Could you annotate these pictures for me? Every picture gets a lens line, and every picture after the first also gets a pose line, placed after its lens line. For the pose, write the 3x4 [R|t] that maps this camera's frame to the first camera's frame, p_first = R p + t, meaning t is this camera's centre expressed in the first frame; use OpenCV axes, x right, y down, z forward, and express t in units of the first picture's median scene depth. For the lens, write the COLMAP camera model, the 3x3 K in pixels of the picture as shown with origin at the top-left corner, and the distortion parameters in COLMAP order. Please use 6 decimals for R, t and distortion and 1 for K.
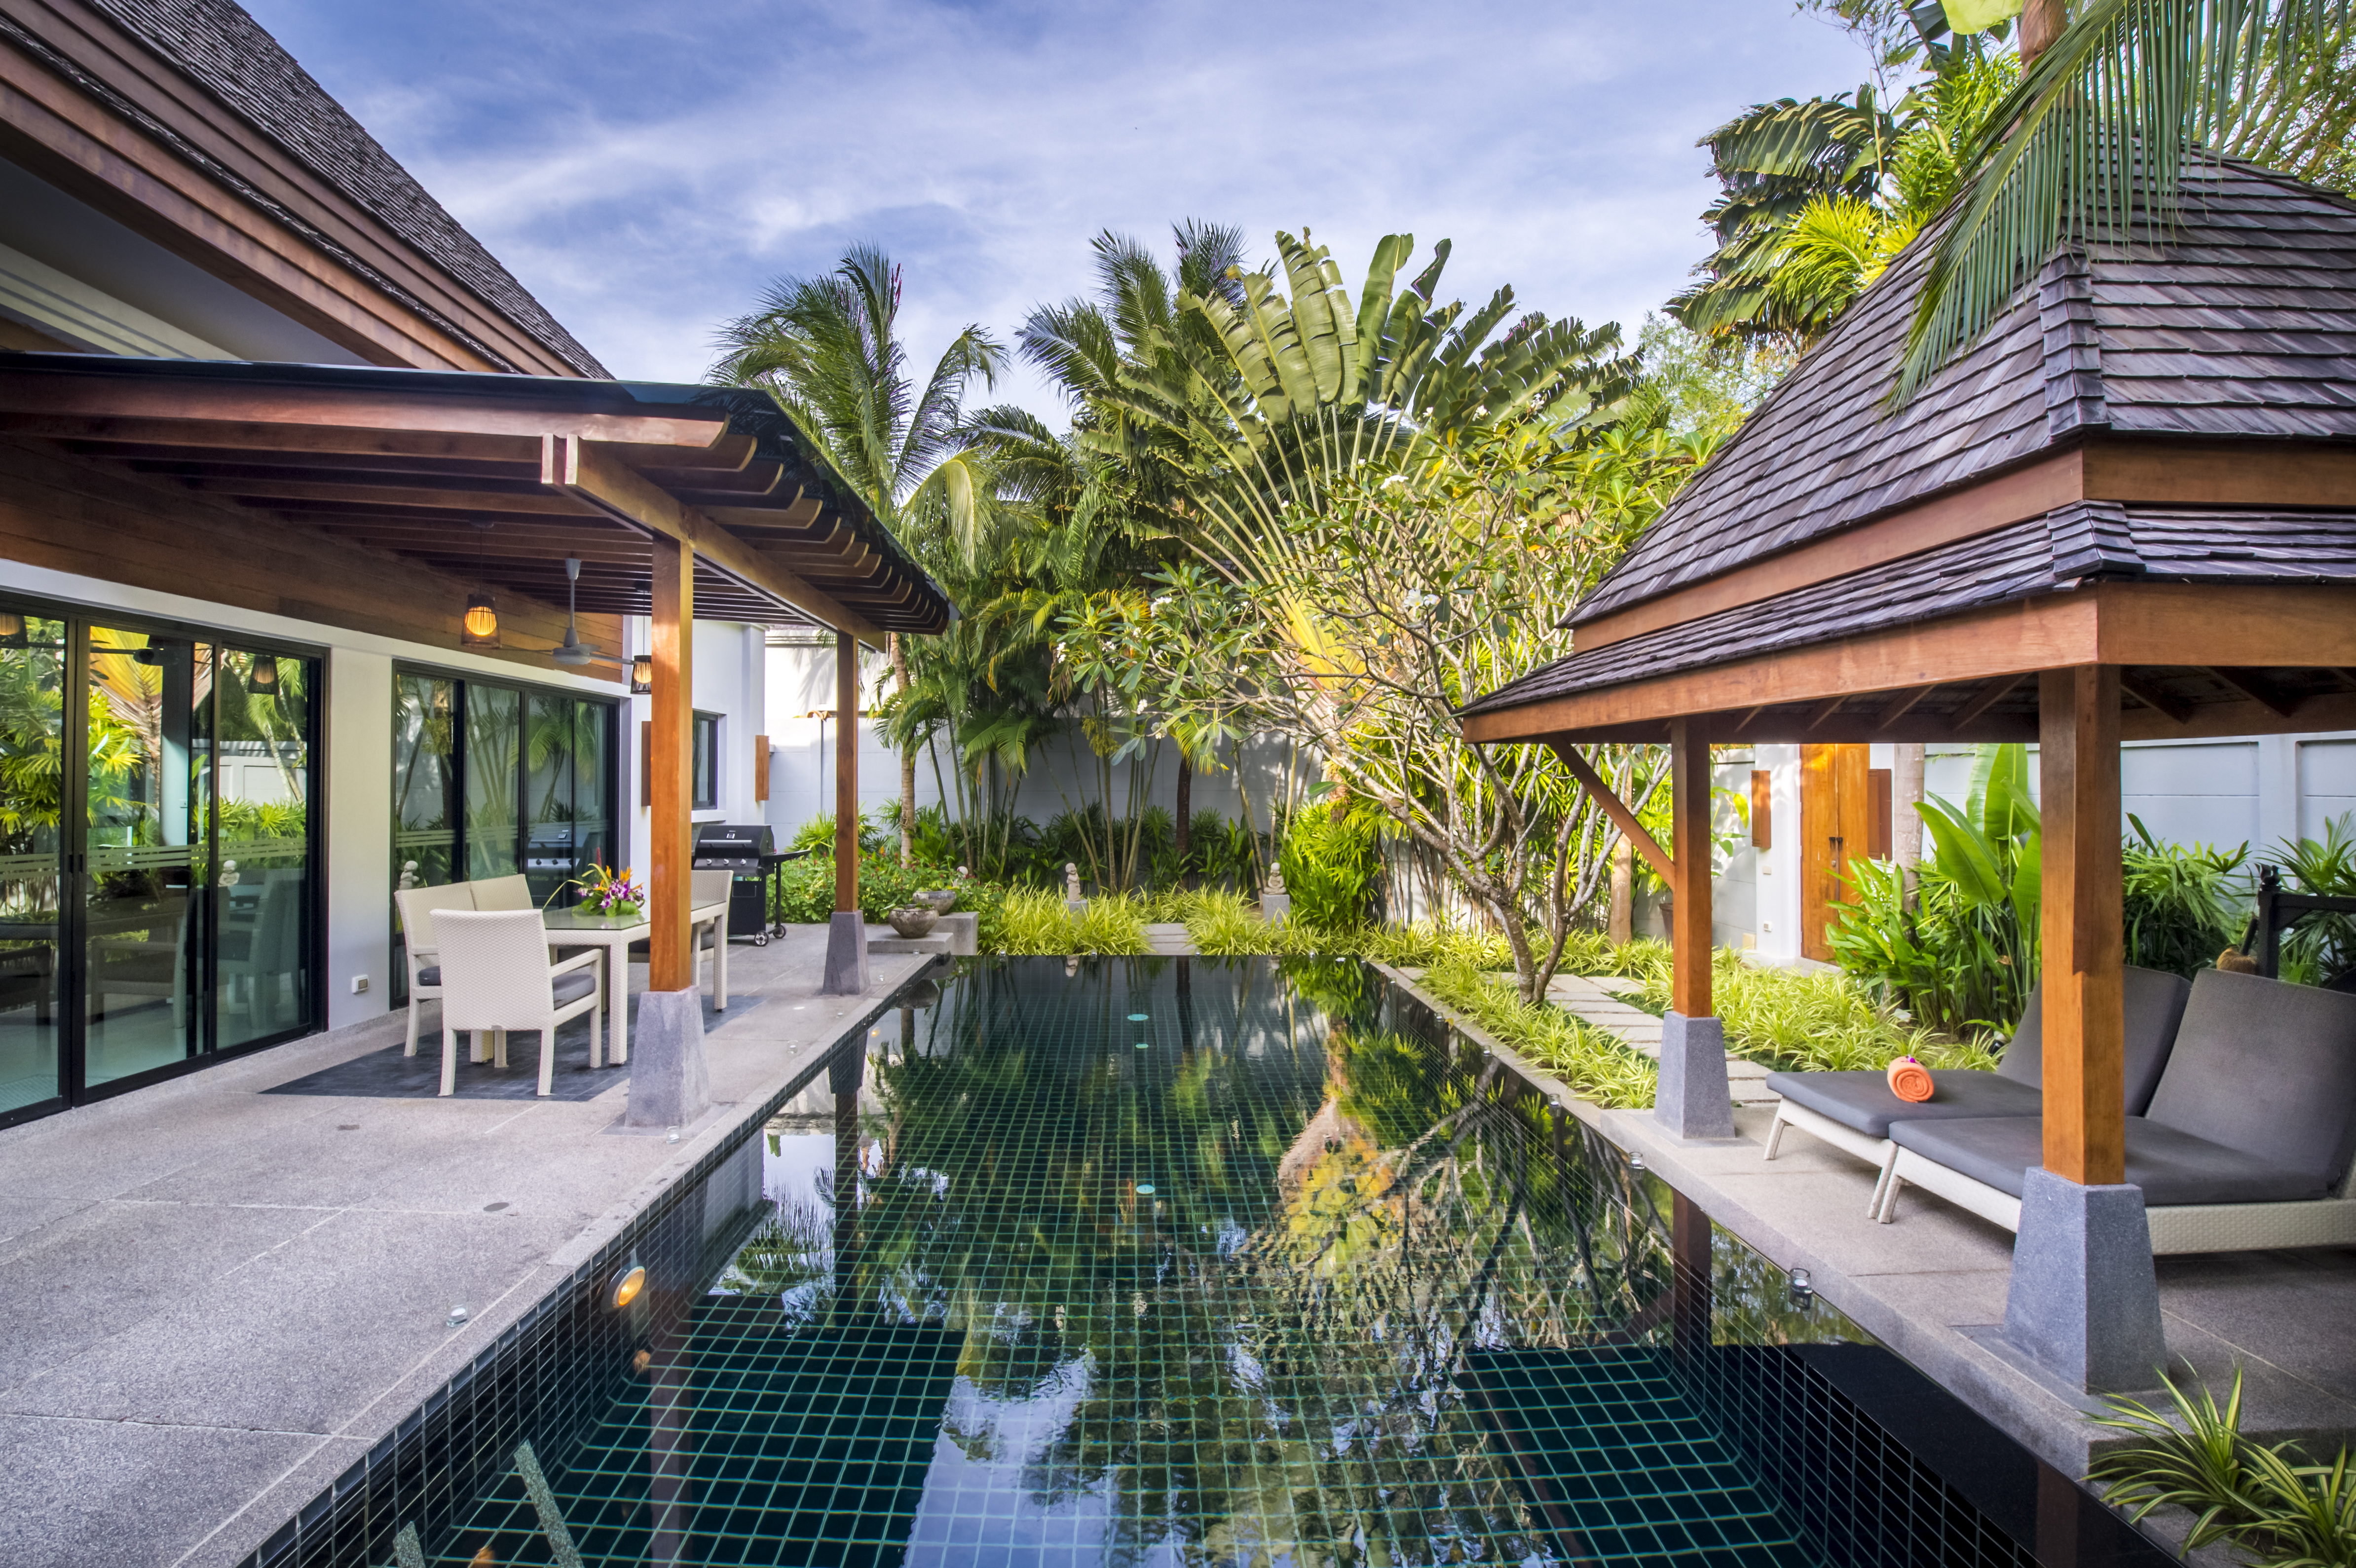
lens RADIAL K [[916.5, 0, 1168.0], [0, 916.5, 773.4], [0, 0, 1]] dist [-0.016491, -0.000811]
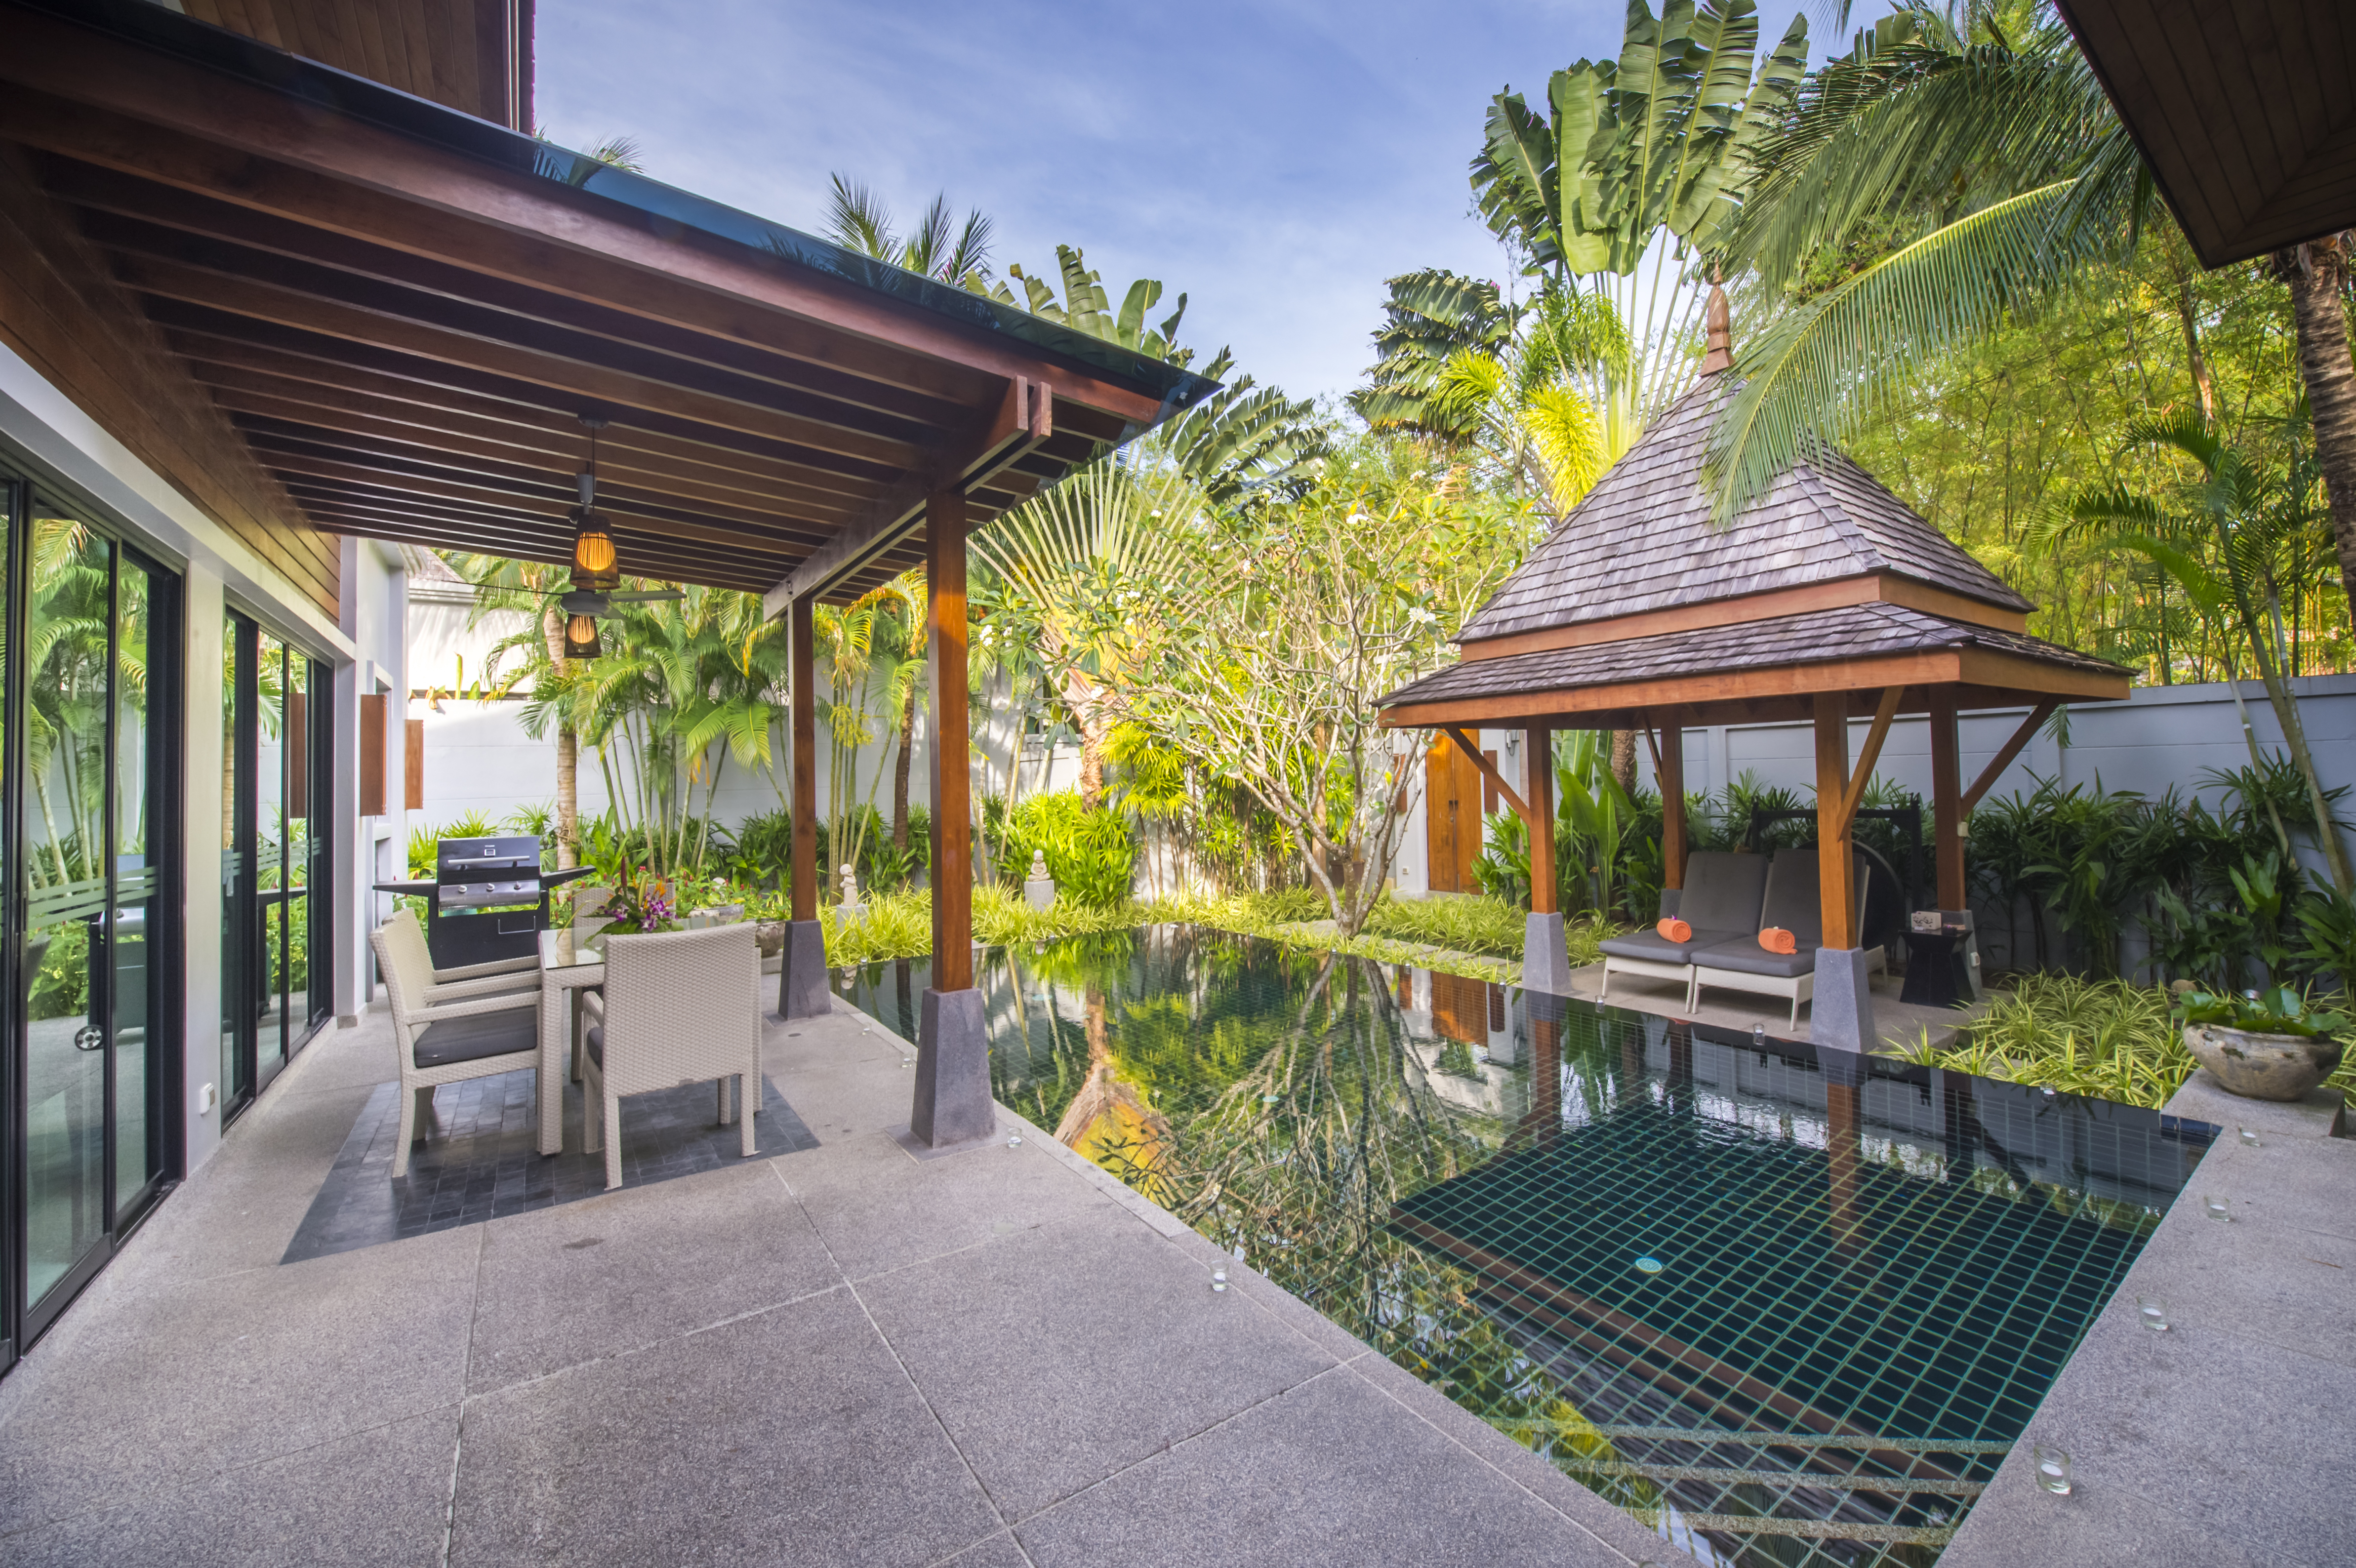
lens RADIAL K [[916.4, 0, 1226.8], [0, 916.4, 760.9], [0, 0, 1]] dist [-0.016491, -0.000811]
pose [[0.819749, -0.014694, 0.572534, -0.383146], [0.022170, 0.999736, -0.006084, 0.010600], [-0.572294, 0.017681, 0.819858, 0.047215]]
